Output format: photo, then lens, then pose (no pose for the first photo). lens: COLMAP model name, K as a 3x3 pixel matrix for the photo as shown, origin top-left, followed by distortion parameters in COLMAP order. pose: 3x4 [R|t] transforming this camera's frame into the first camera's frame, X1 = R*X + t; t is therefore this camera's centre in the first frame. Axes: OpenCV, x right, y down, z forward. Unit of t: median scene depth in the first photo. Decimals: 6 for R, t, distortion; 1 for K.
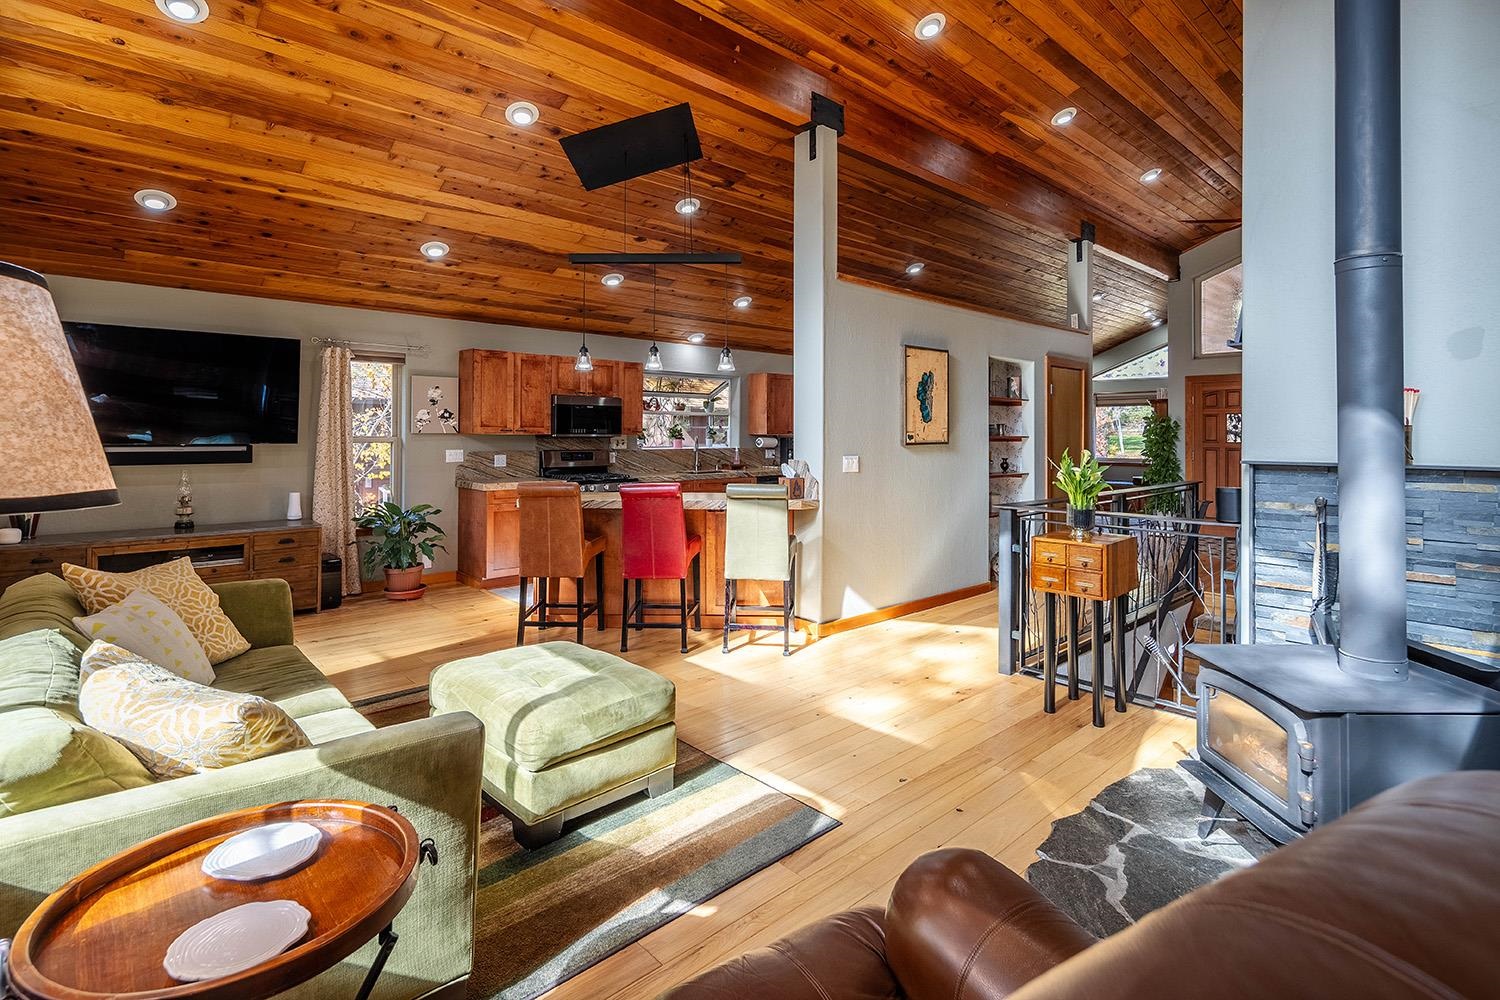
lens RADIAL K [[726.4, 0, 762.1], [0, 726.4, 444.9], [0, 0, 1]] dist [0.002161, -0.003232]
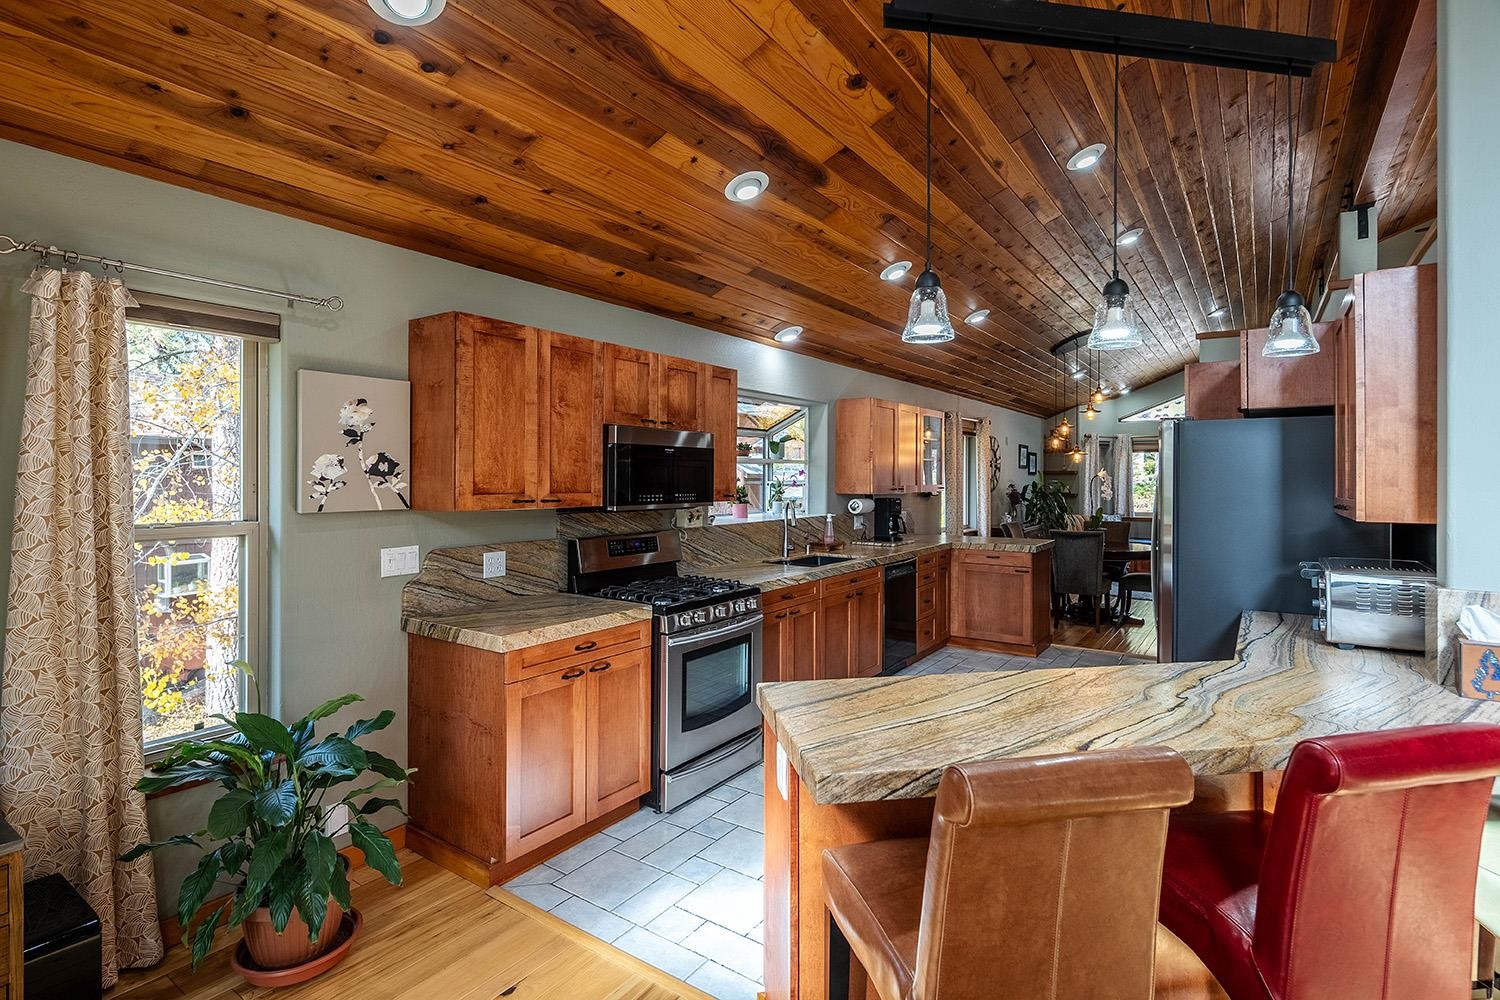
lens RADIAL K [[726.4, 0, 750.0], [0, 726.4, 487.1], [0, 0, 1]] dist [0.002161, -0.003232]
pose [[0.979026, -0.006338, 0.203636, -0.310766], [0.006900, 0.999974, -0.002047, -0.027030], [-0.203618, 0.003409, 0.979044, 0.539552]]
